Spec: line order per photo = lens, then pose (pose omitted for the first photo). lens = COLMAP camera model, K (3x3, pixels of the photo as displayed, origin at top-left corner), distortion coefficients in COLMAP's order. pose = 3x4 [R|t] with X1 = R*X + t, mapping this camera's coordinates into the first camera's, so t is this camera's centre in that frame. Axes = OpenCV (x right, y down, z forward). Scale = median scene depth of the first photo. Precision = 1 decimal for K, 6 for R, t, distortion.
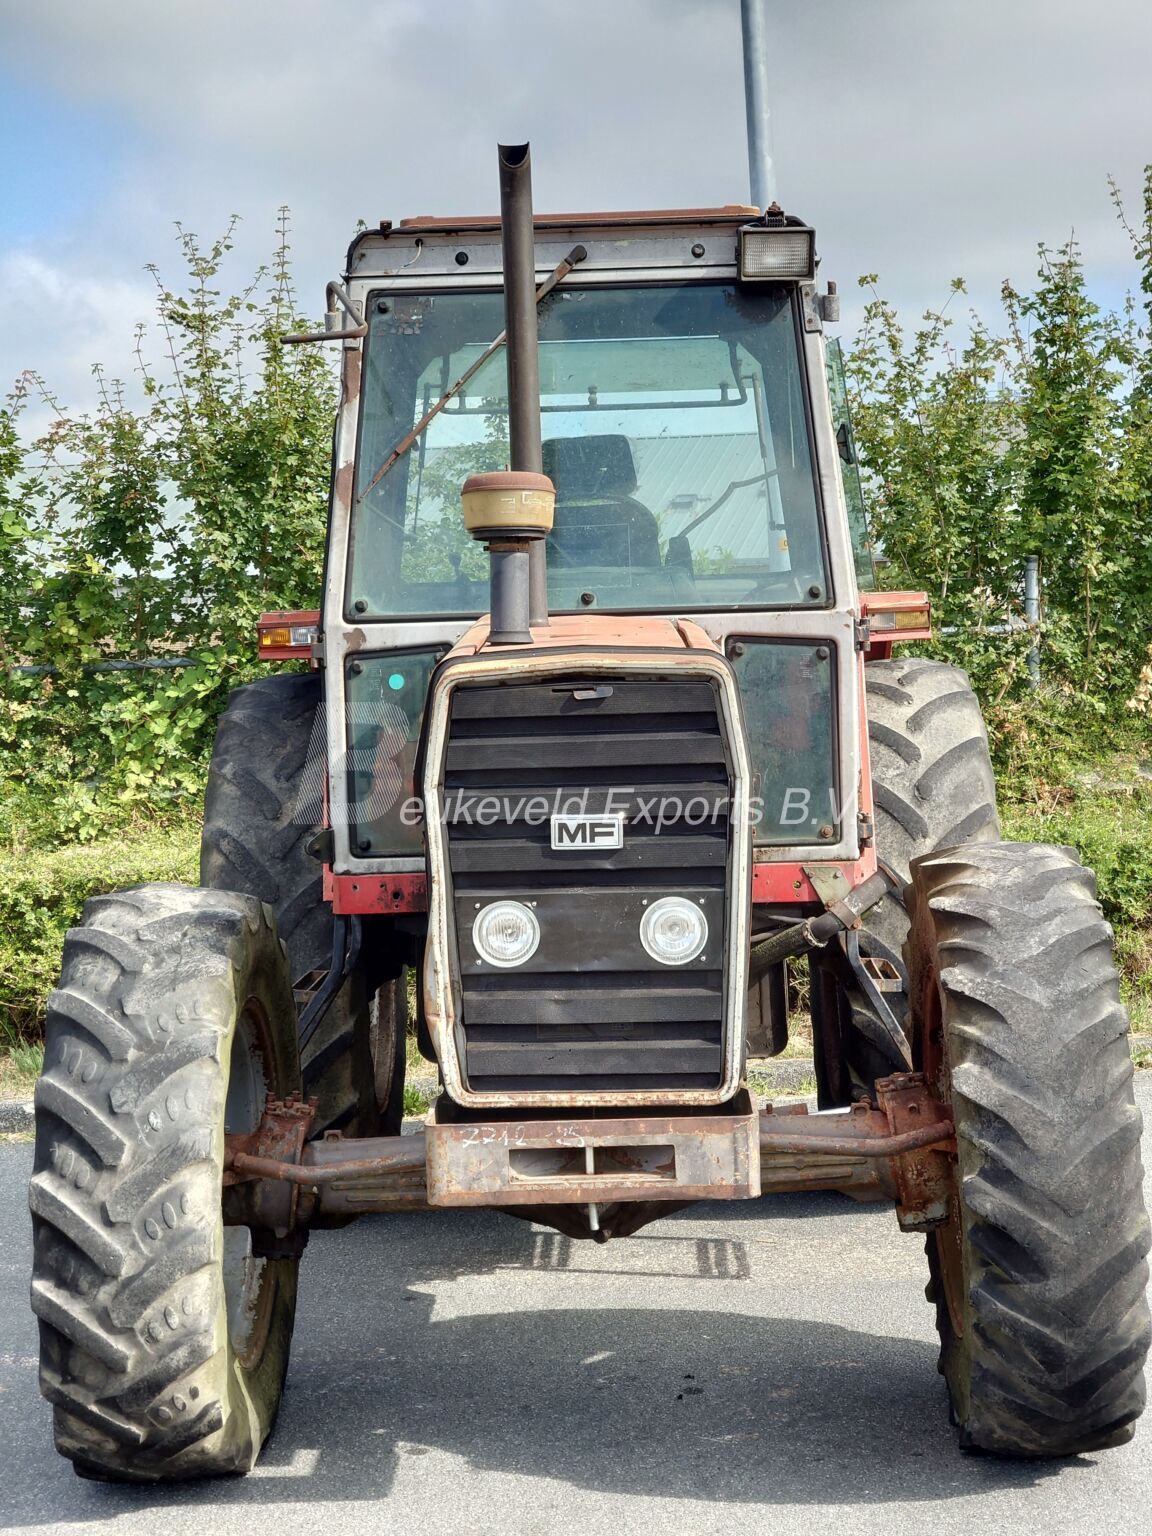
lens RADIAL K [[2686.6, 0, 675.8], [0, 2686.6, 762.9], [0, 0, 1]] dist [0.556992, -4.343630]
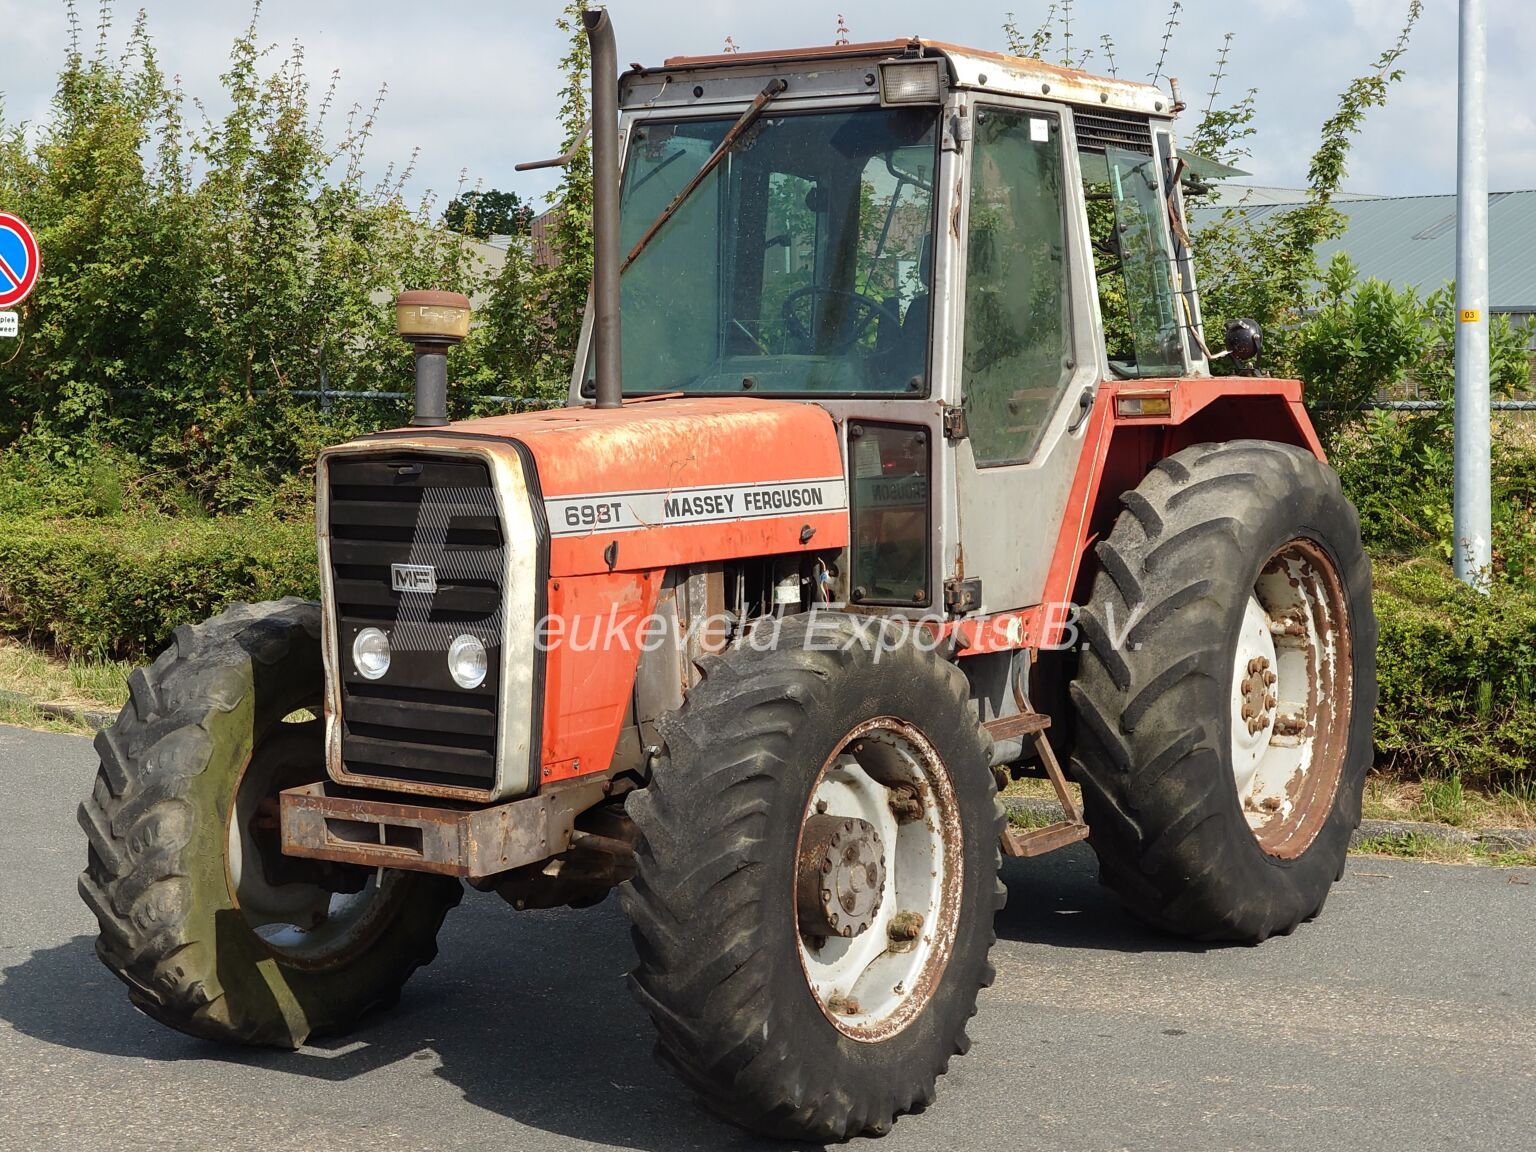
lens RADIAL K [[2686.6, 0, 768.0], [0, 2686.6, 576.0], [0, 0, 1]] dist [0.556992, -4.343630]
pose [[0.847809, 0.069879, -0.525678, 0.775553], [-0.050526, 0.997415, 0.051099, -0.048784], [0.527890, -0.016762, 0.849147, 0.007801]]
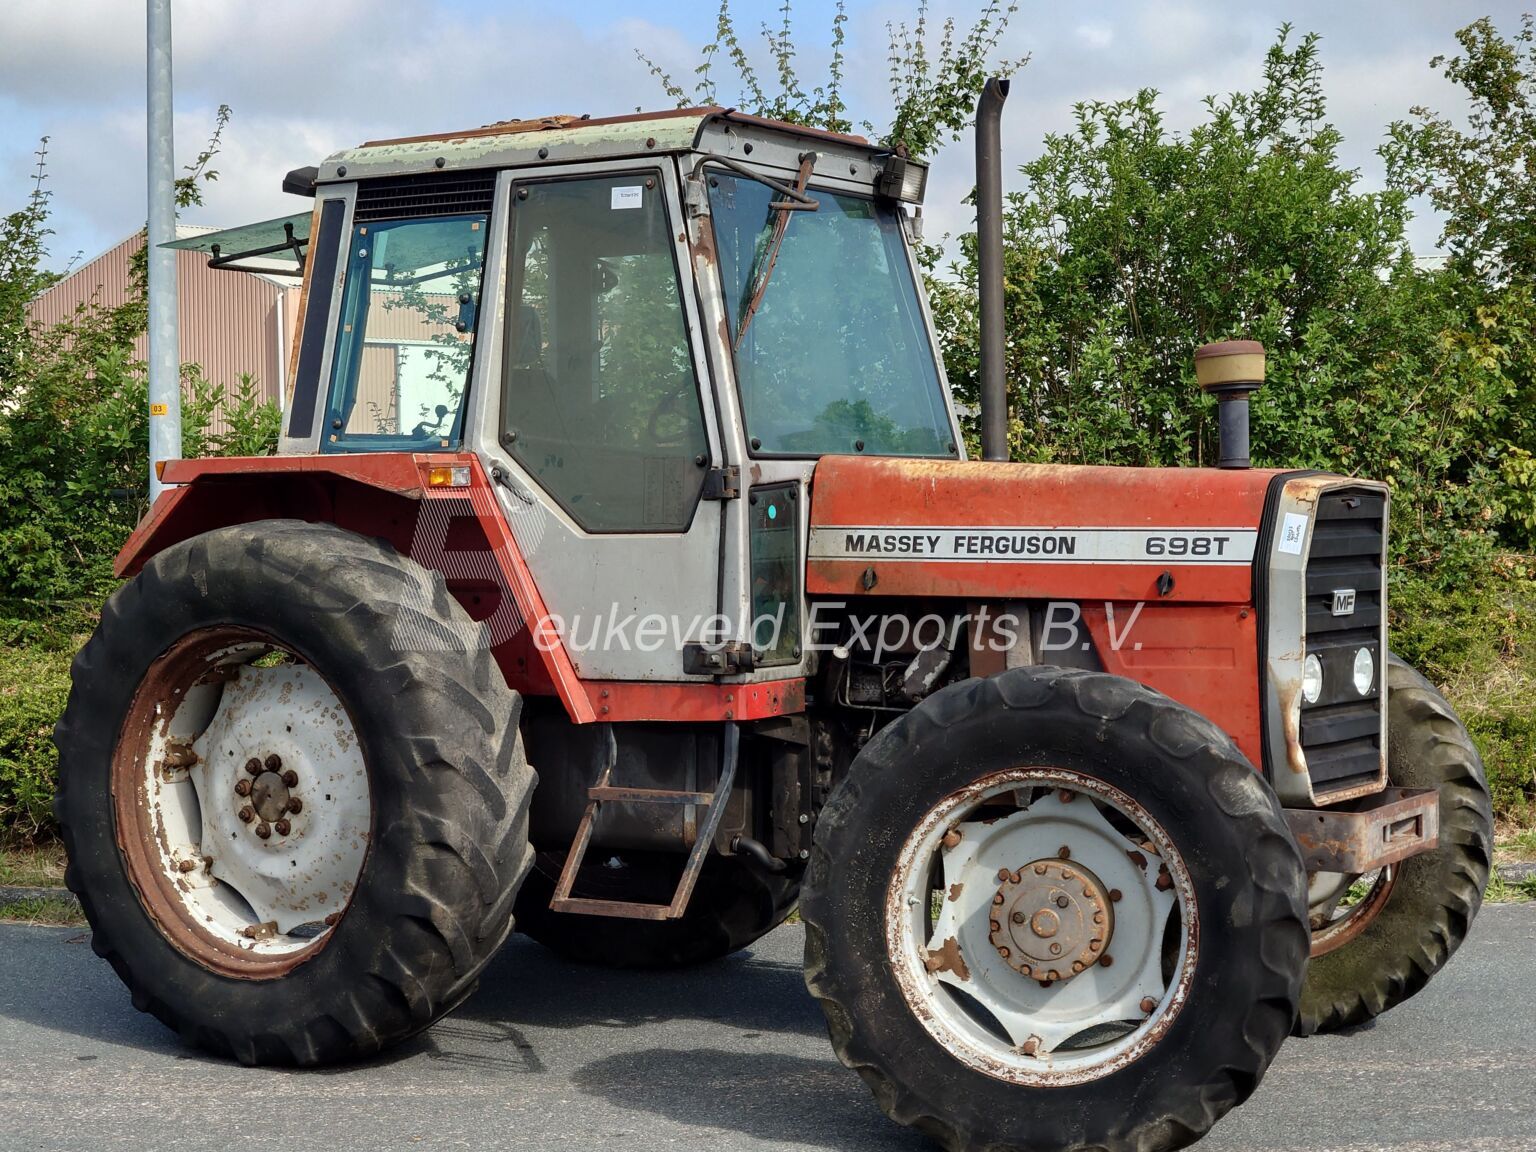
lens RADIAL K [[2686.6, 0, 768.0], [0, 2686.6, 576.0], [0, 0, 1]] dist [0.556992, -4.343630]
pose [[0.505934, -0.001692, 0.862570, -1.387845], [0.049235, 0.998424, -0.026921, 0.035437], [-0.861166, 0.056089, 0.505221, 0.545068]]
